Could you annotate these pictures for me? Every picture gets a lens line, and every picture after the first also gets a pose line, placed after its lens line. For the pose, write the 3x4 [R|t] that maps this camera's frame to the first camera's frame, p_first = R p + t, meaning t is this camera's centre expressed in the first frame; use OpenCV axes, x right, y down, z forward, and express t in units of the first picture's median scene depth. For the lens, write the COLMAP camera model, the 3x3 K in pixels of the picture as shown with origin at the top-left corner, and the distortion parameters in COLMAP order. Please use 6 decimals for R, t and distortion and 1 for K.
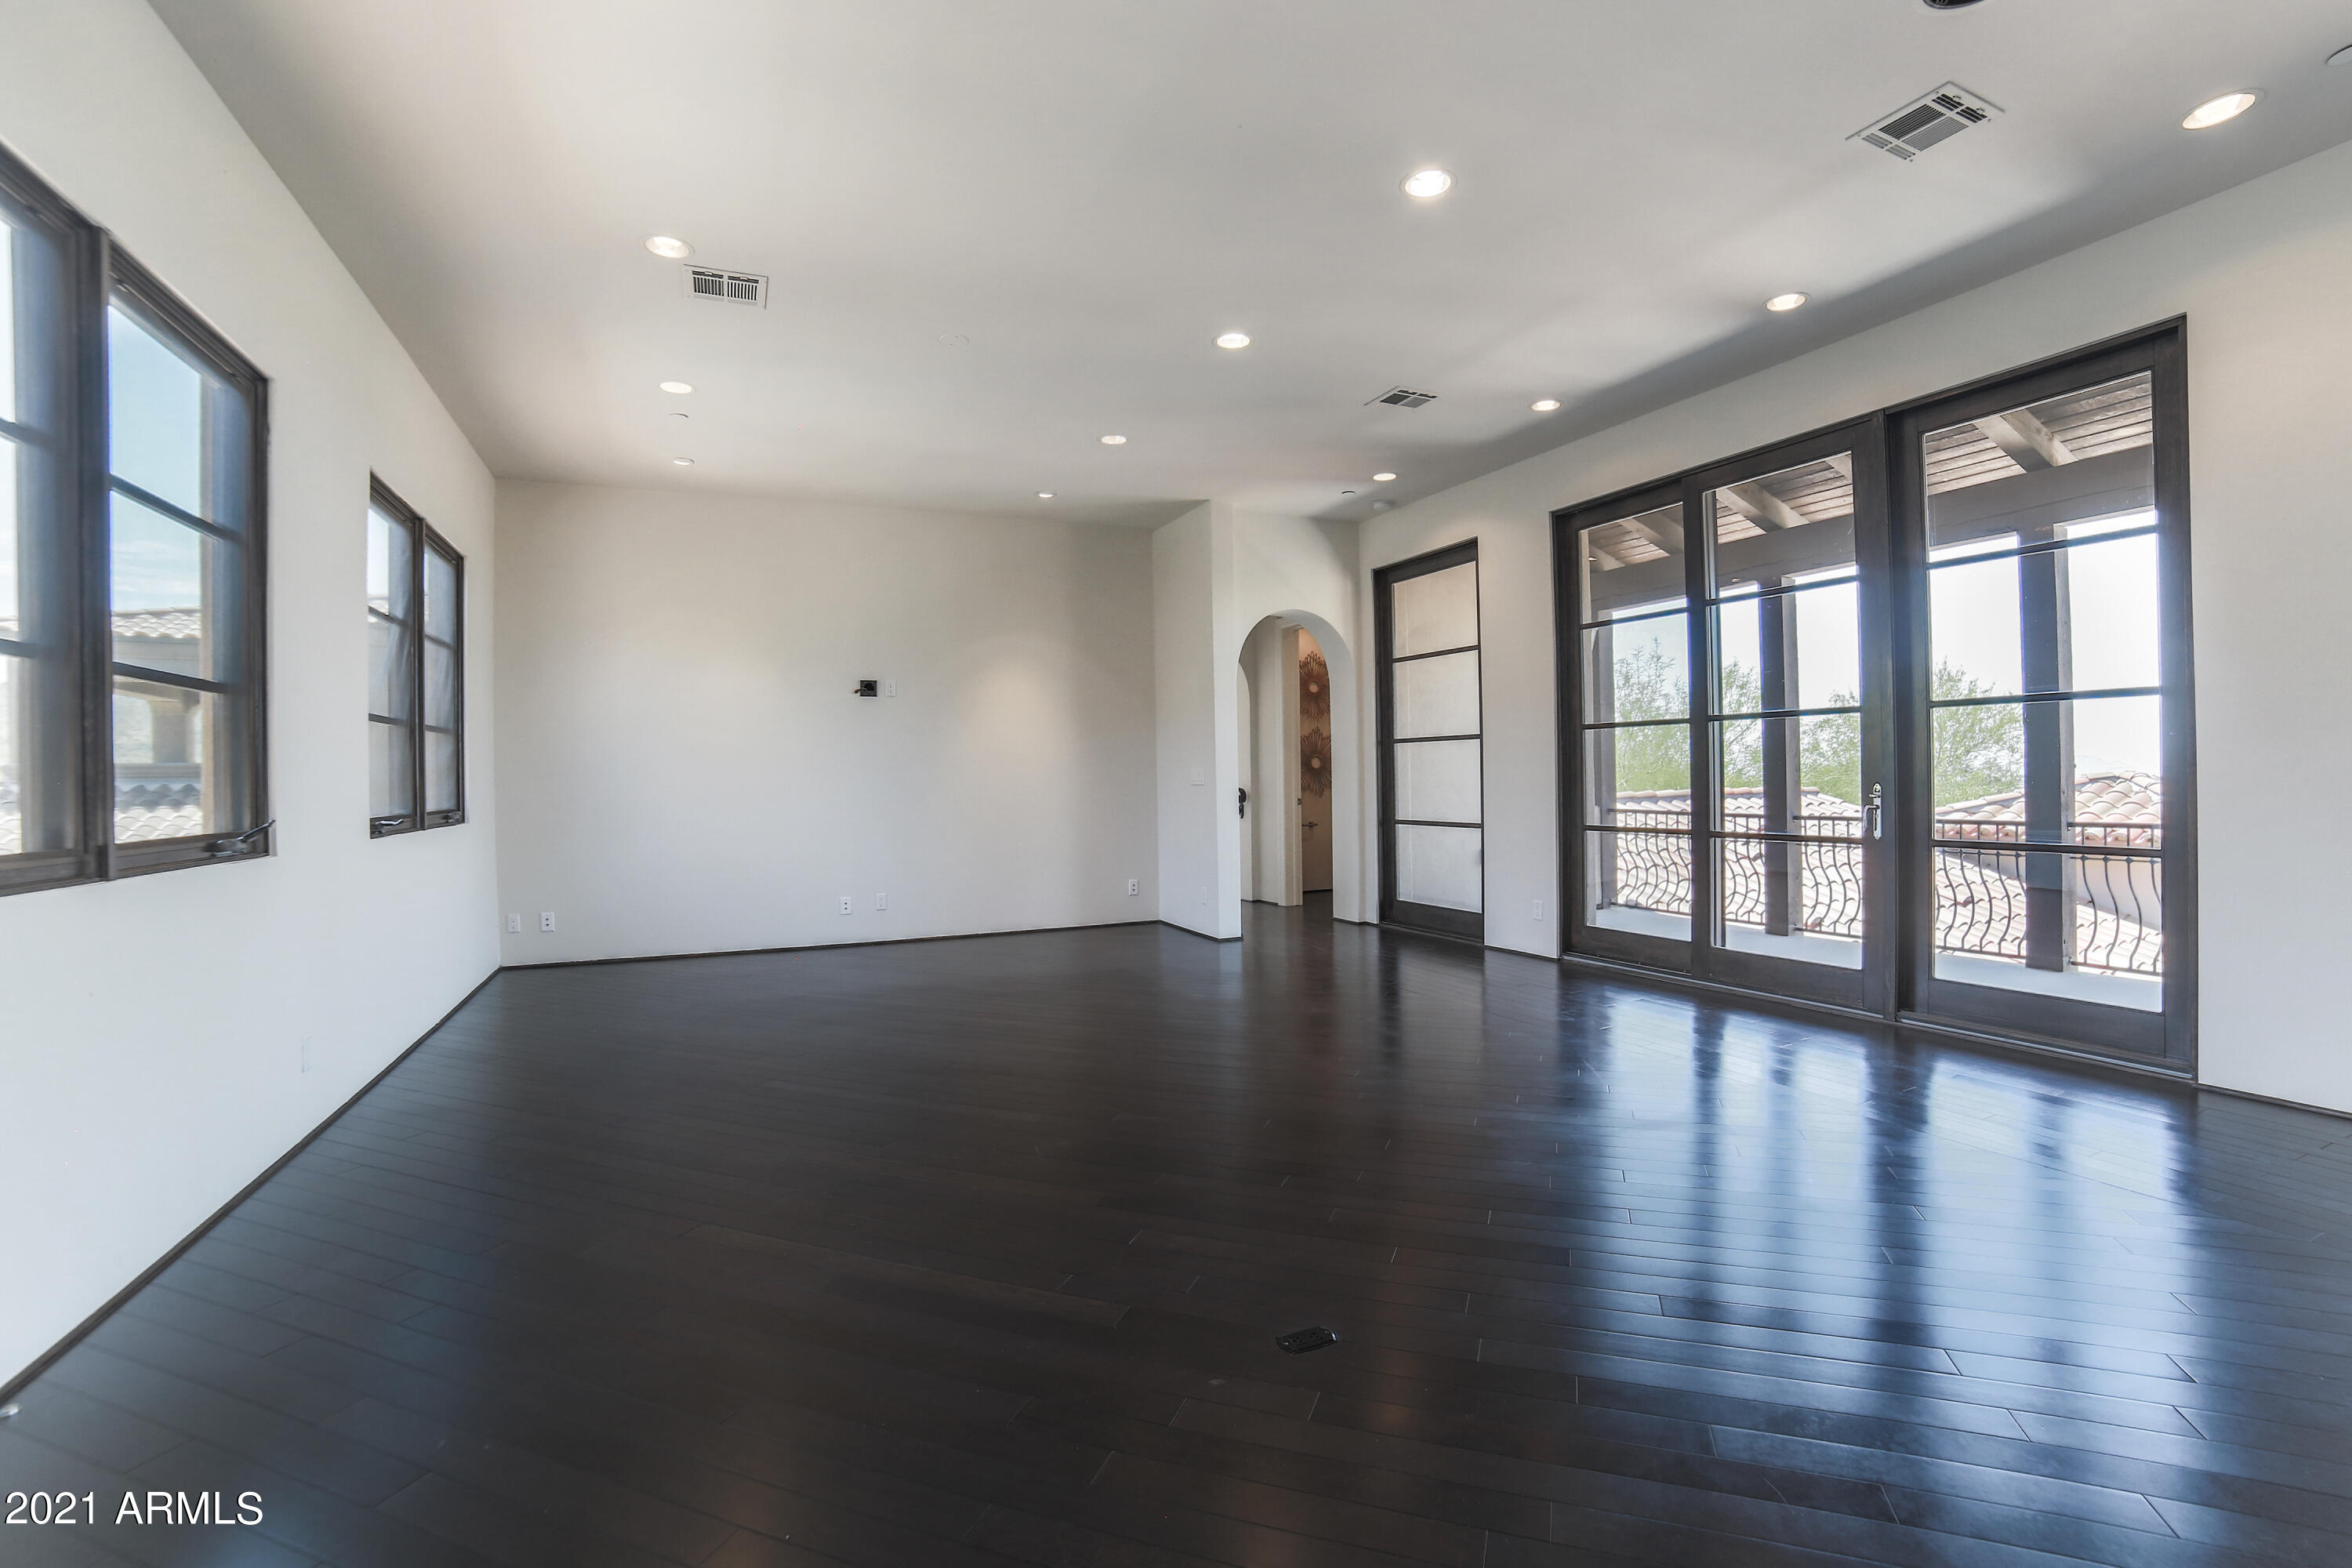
lens RADIAL K [[1034.8, 0, 1172.8], [0, 1034.8, 777.8], [0, 0, 1]] dist [-0.105389, 0.039385]
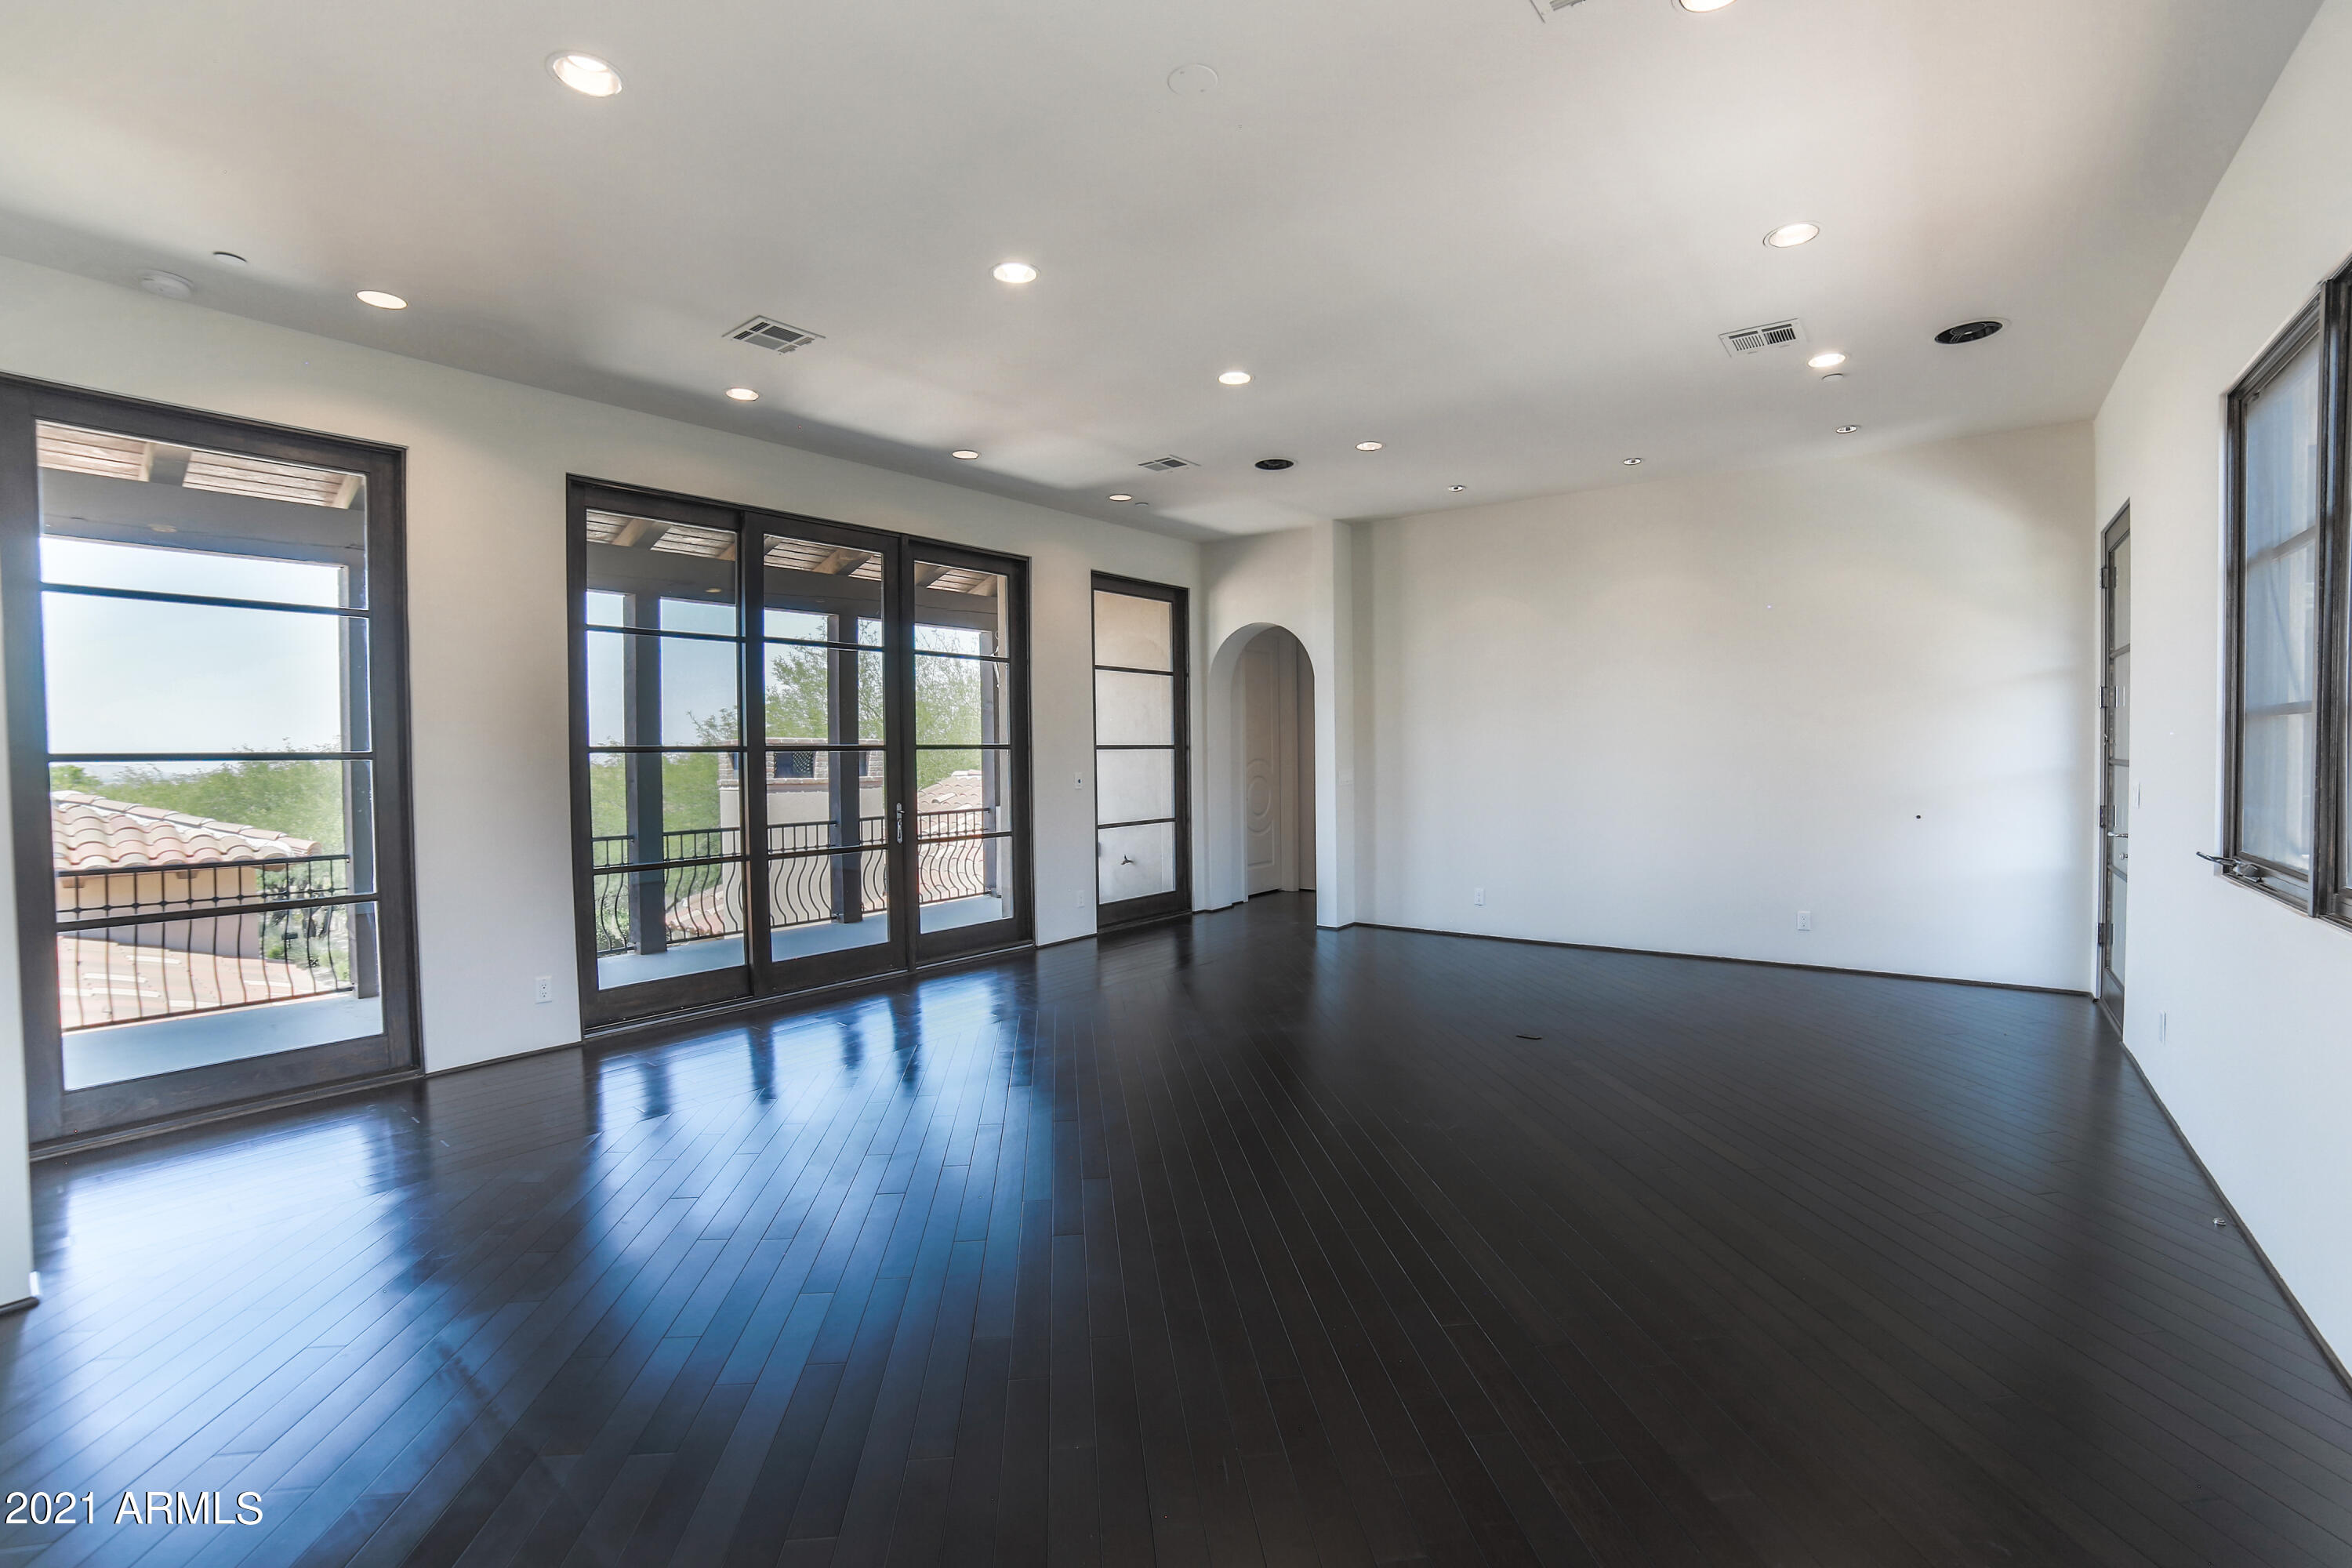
lens RADIAL K [[1034.8, 0, 1172.8], [0, 1034.8, 777.8], [0, 0, 1]] dist [-0.105389, 0.039385]
pose [[-0.462103, 0.015479, 0.886691, -0.607649], [0.032078, 0.999485, -0.000730, -0.013186], [-0.886246, 0.028106, -0.462362, 1.100047]]
